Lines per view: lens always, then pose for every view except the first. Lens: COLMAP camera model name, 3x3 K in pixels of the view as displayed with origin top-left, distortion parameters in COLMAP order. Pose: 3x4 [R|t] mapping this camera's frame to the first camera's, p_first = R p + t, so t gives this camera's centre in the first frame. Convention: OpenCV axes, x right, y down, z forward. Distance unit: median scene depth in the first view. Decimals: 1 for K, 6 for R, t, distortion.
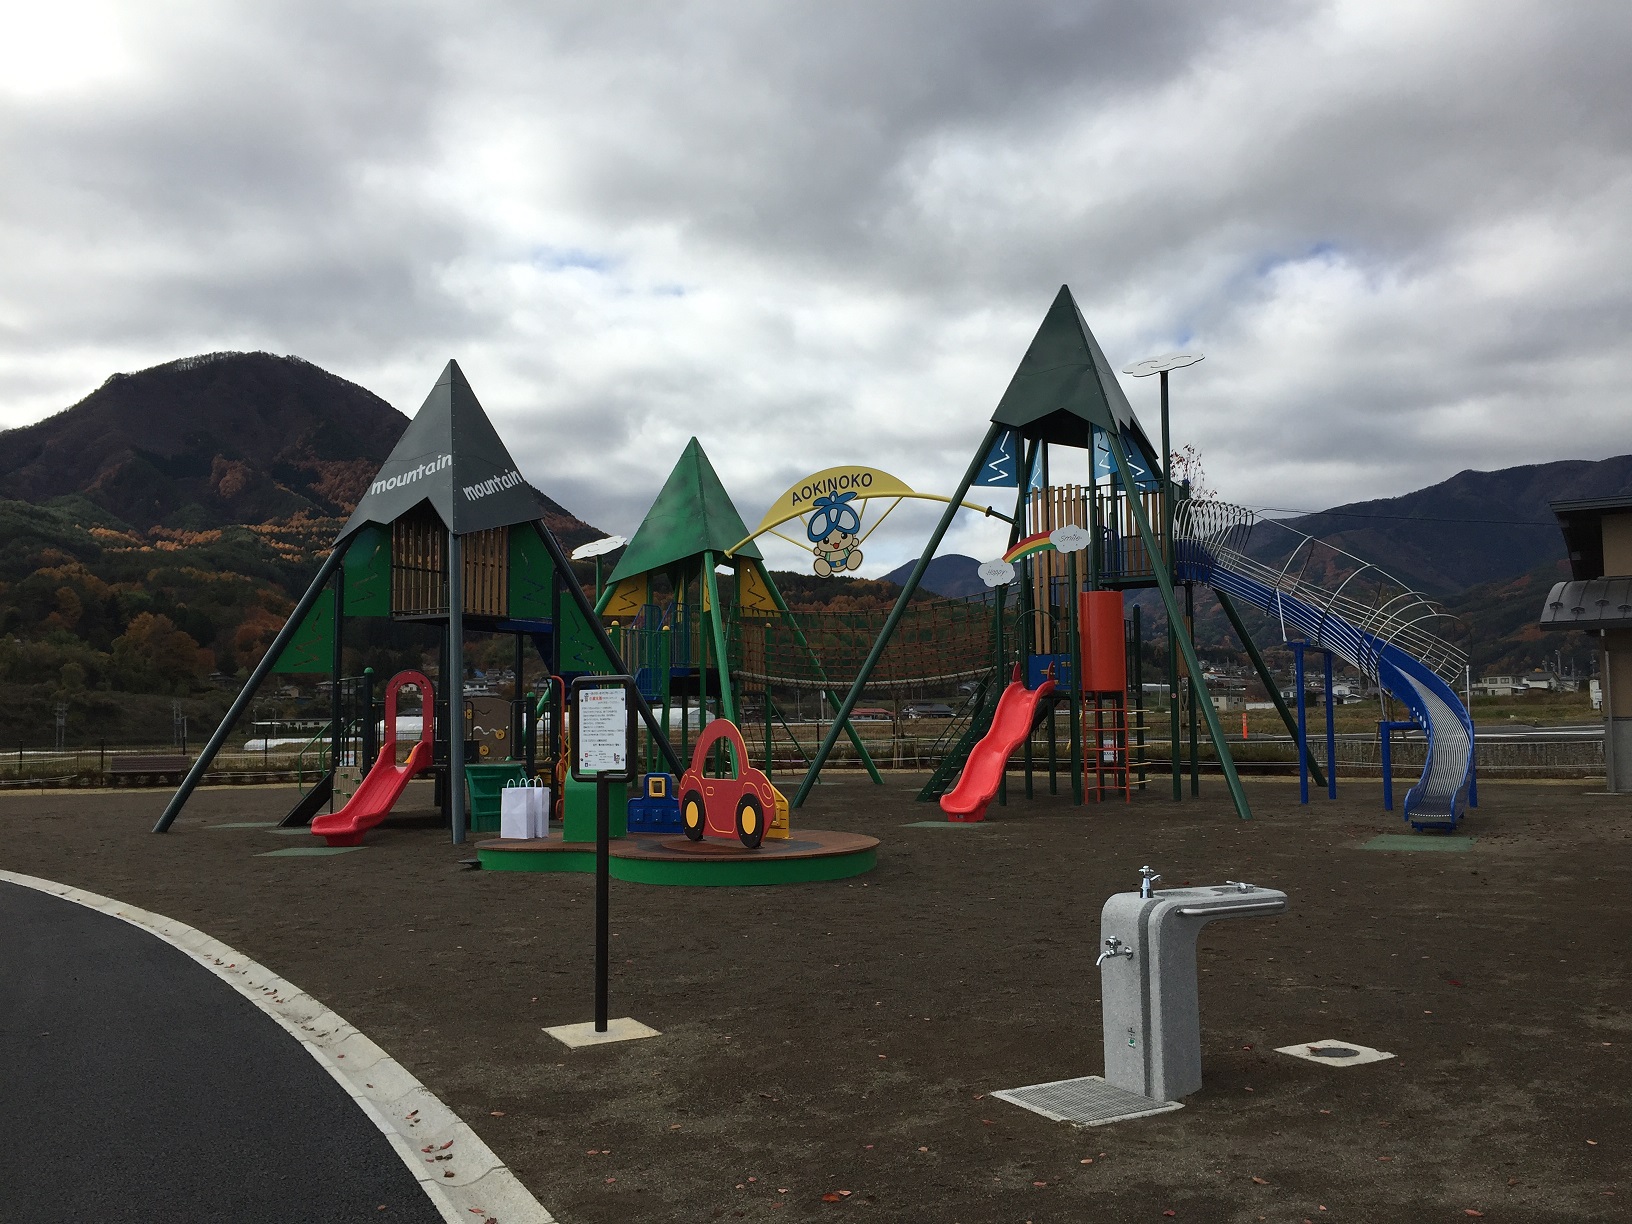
lens RADIAL K [[1358.1, 0, 816.0], [0, 1358.1, 612.0], [0, 0, 1]] dist [0.092319, -0.105467]
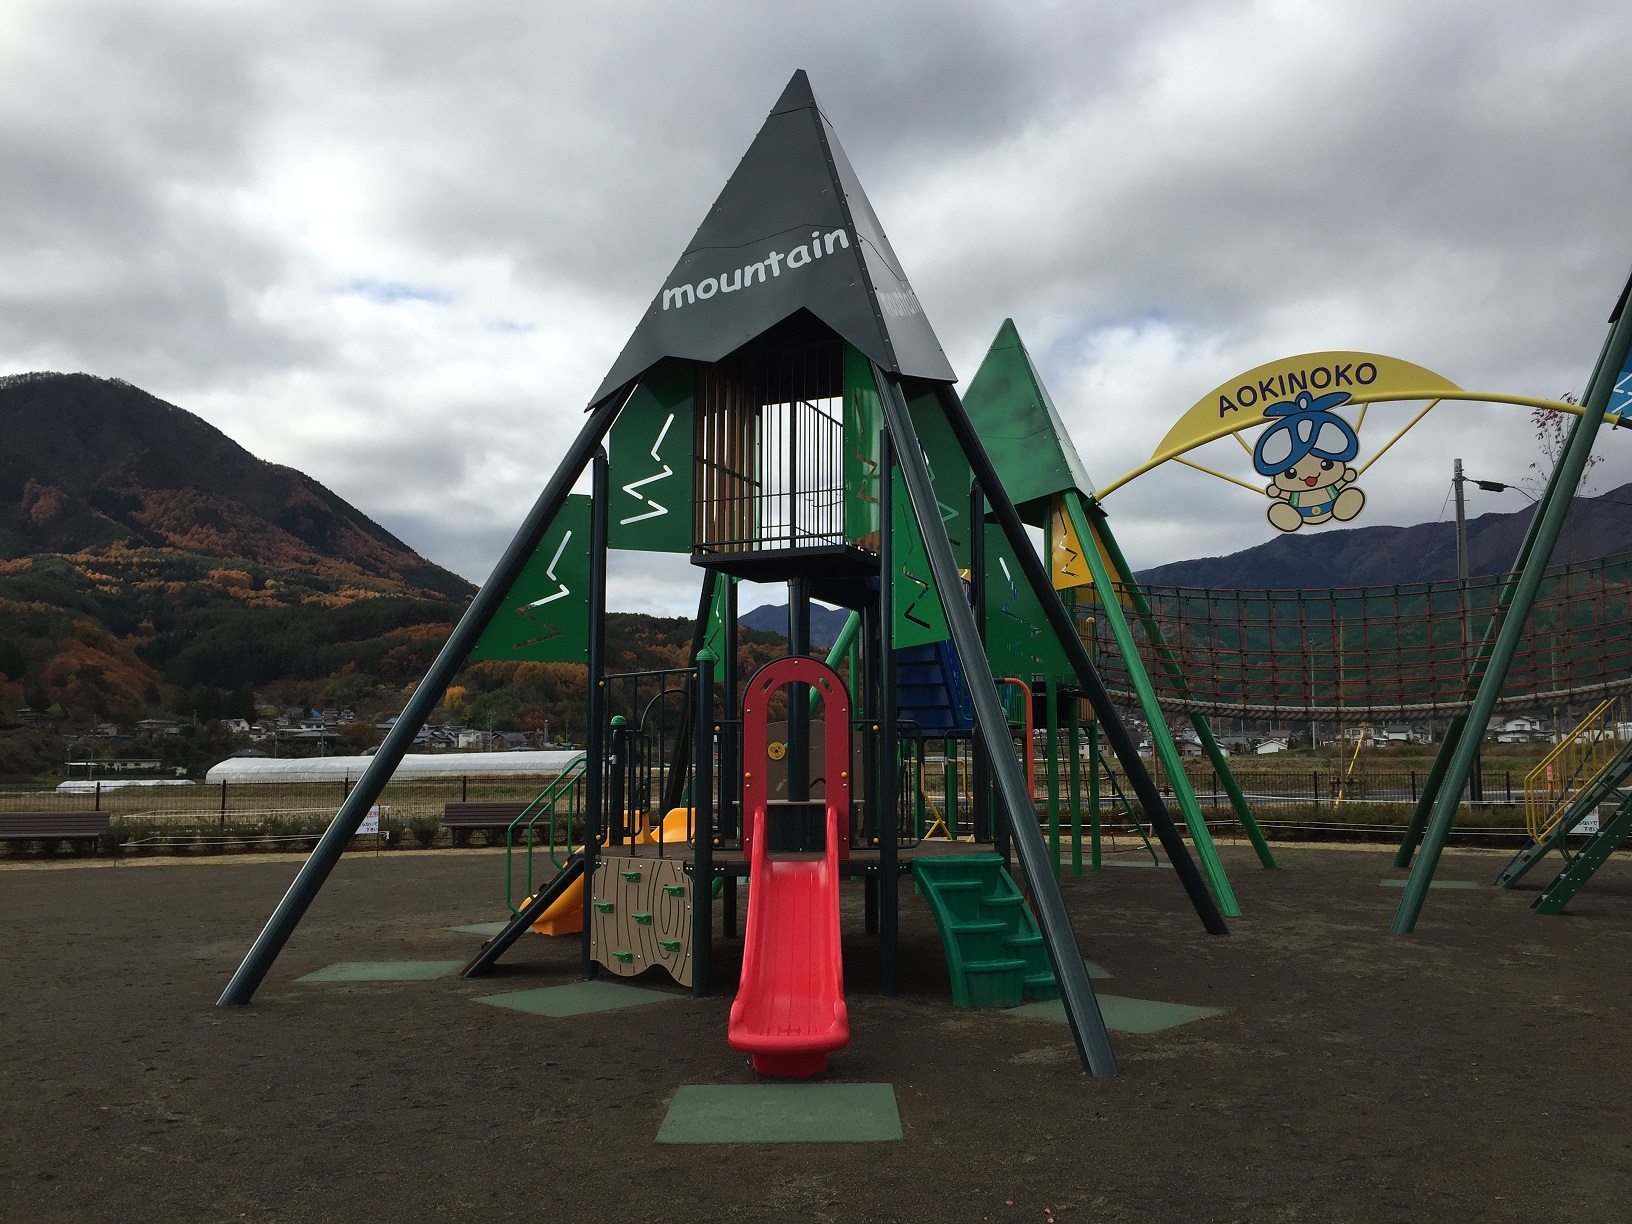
lens RADIAL K [[1358.1, 0, 816.0], [0, 1358.1, 612.0], [0, 0, 1]] dist [0.092319, -0.105467]
pose [[0.993863, 0.021308, 0.108551, -0.269201], [-0.017740, 0.999273, -0.033737, 0.033911], [-0.109191, 0.031604, 0.993518, 0.419746]]
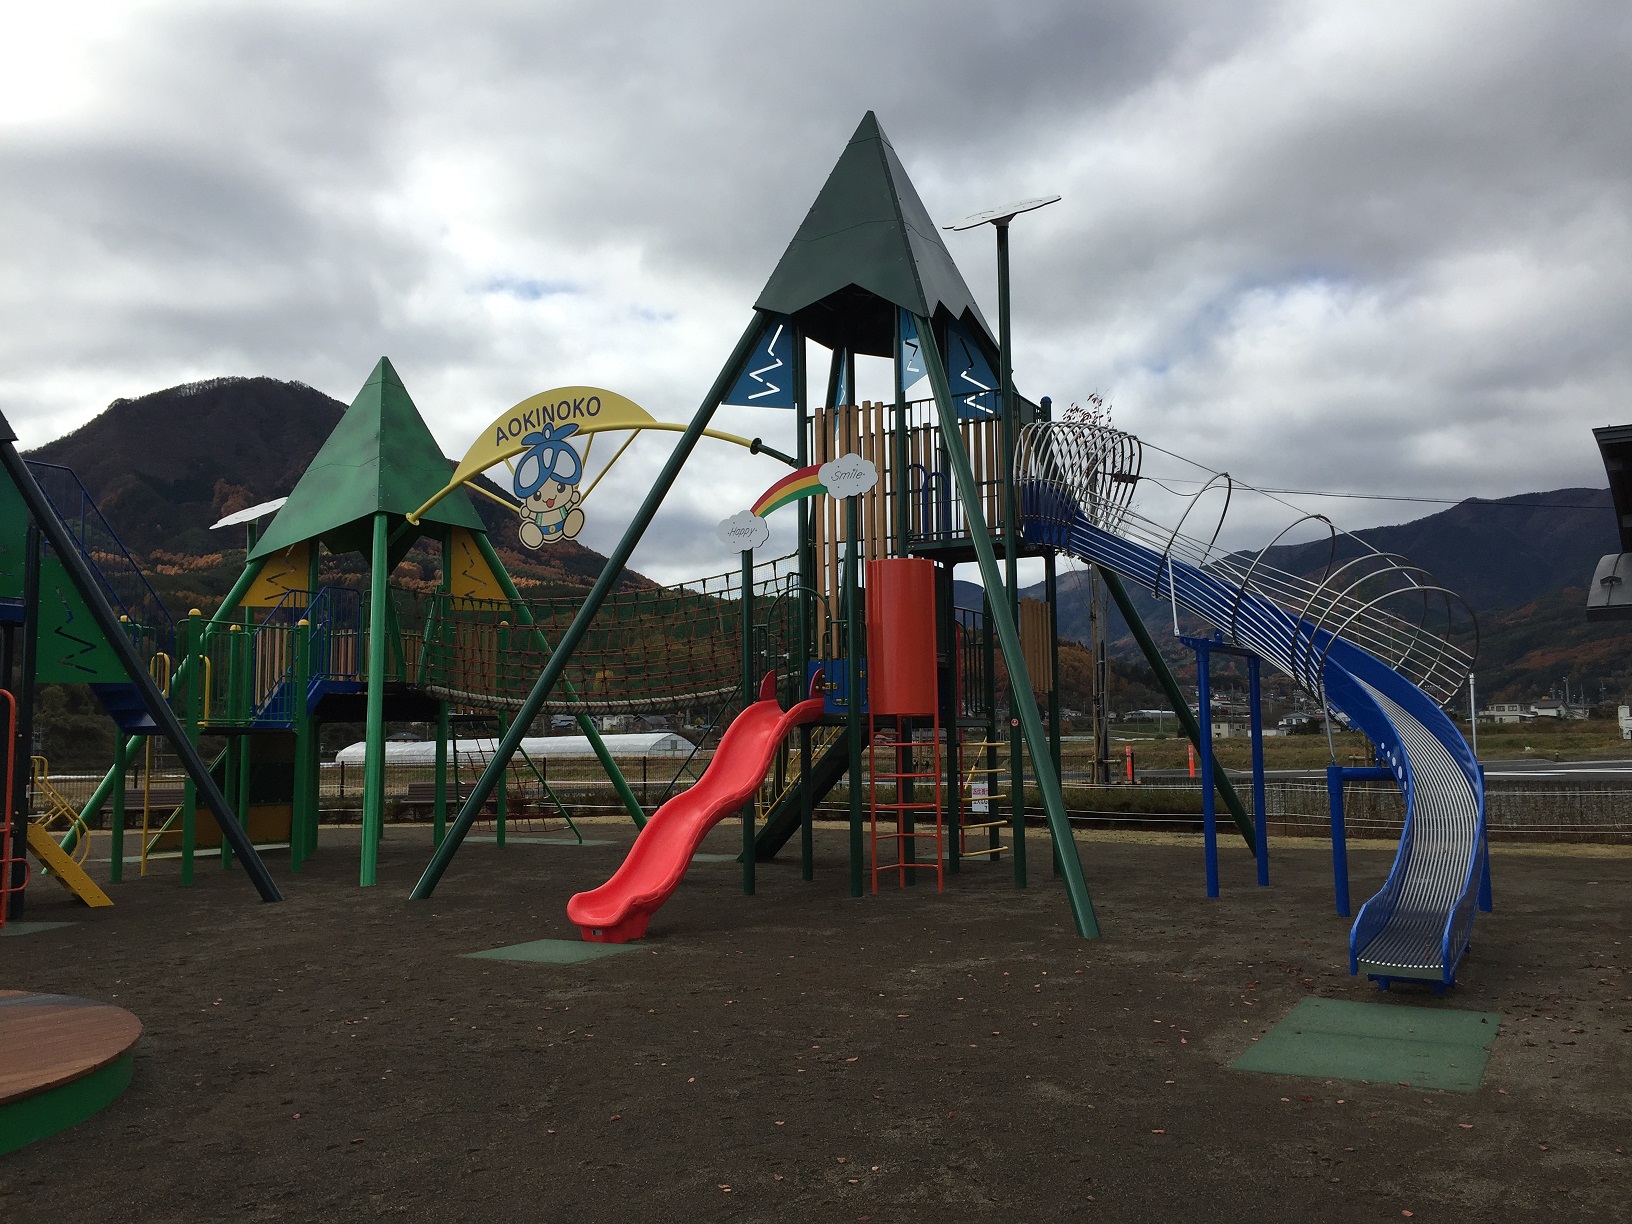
lens RADIAL K [[1366.5, 0, 800.2], [0, 1366.5, 625.8], [0, 0, 1]] dist [0.063359, -0.004045]
pose [[0.999944, 0.002035, -0.010366, 0.147986], [-0.002121, 0.999964, -0.008253, 0.018586], [0.010349, 0.008275, 0.999912, 0.312634]]
